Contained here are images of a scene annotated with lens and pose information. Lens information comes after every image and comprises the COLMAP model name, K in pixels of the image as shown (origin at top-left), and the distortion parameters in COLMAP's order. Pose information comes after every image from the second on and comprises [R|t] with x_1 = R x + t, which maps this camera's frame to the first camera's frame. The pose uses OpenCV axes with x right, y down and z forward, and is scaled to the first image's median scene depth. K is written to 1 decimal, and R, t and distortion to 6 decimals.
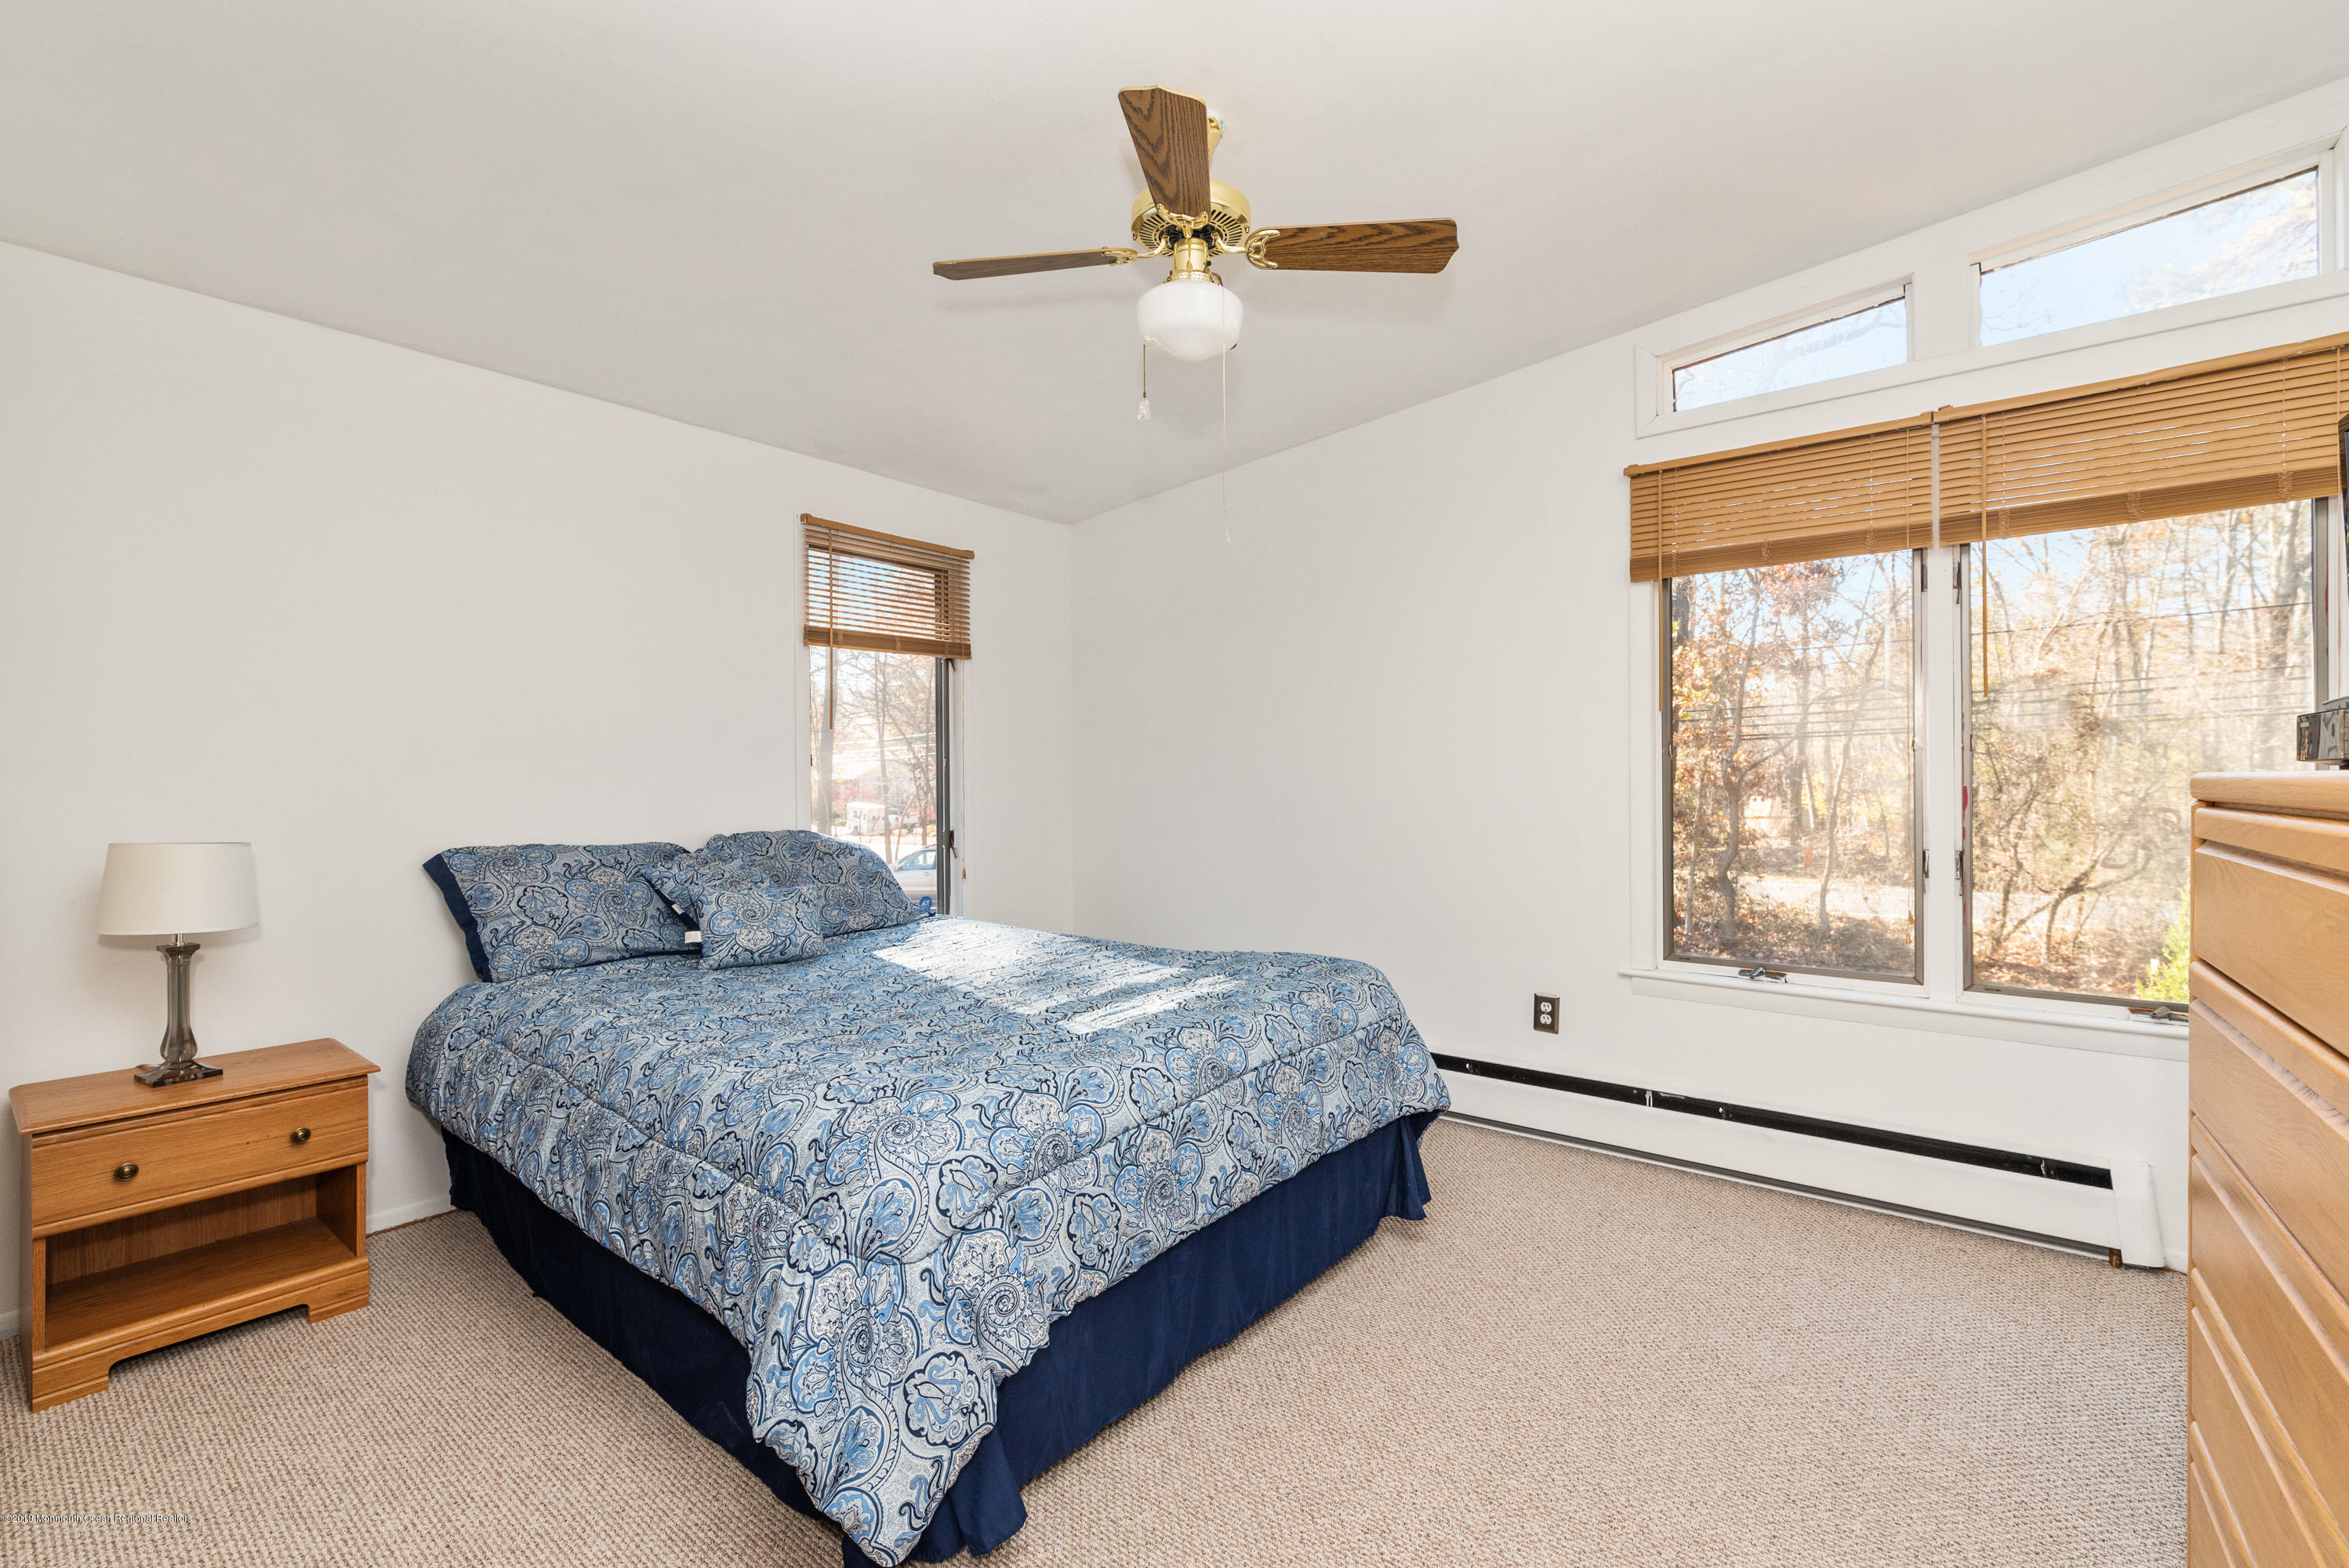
lens RADIAL K [[1007.0, 0, 1179.1], [0, 1007.0, 780.9], [0, 0, 1]] dist [0.000924, 0.000113]
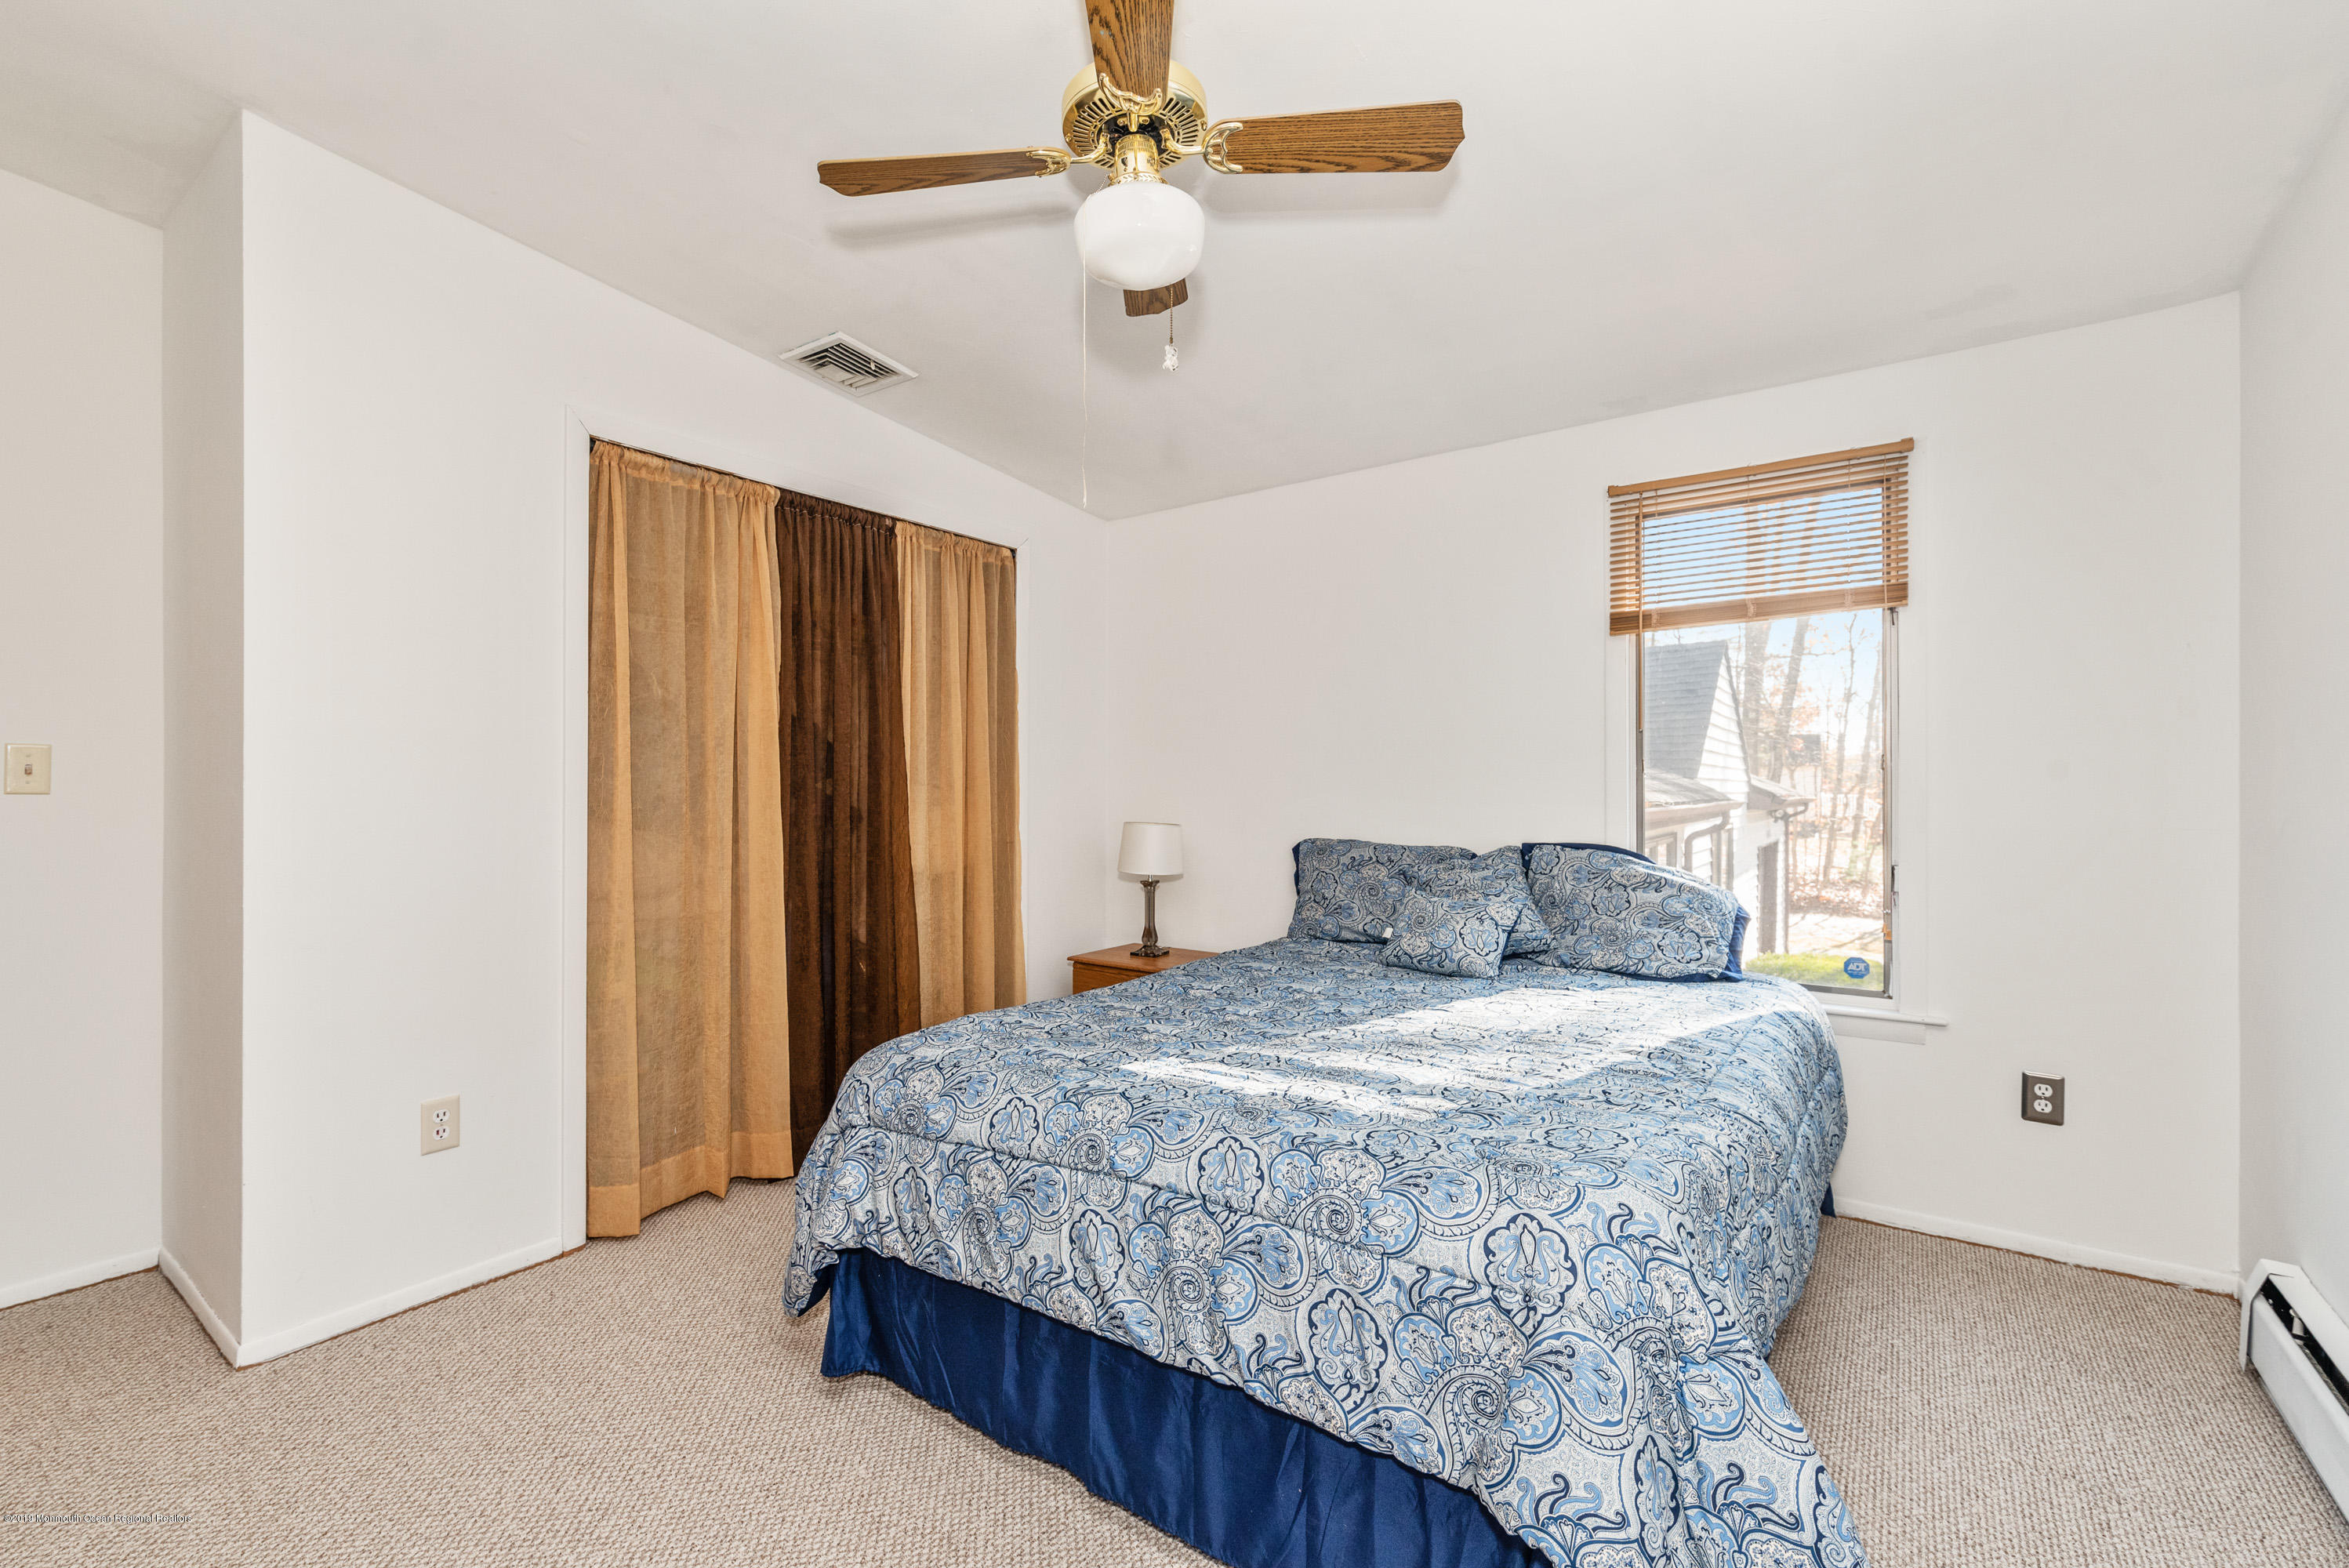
lens RADIAL K [[1007.0, 0, 1179.1], [0, 1007.0, 780.9], [0, 0, 1]] dist [0.000924, 0.000113]
pose [[0.065494, -0.000362, -0.997853, 0.803957], [-0.000382, 1.000000, -0.000388, -0.012917], [0.997853, 0.000406, 0.065494, 0.951886]]
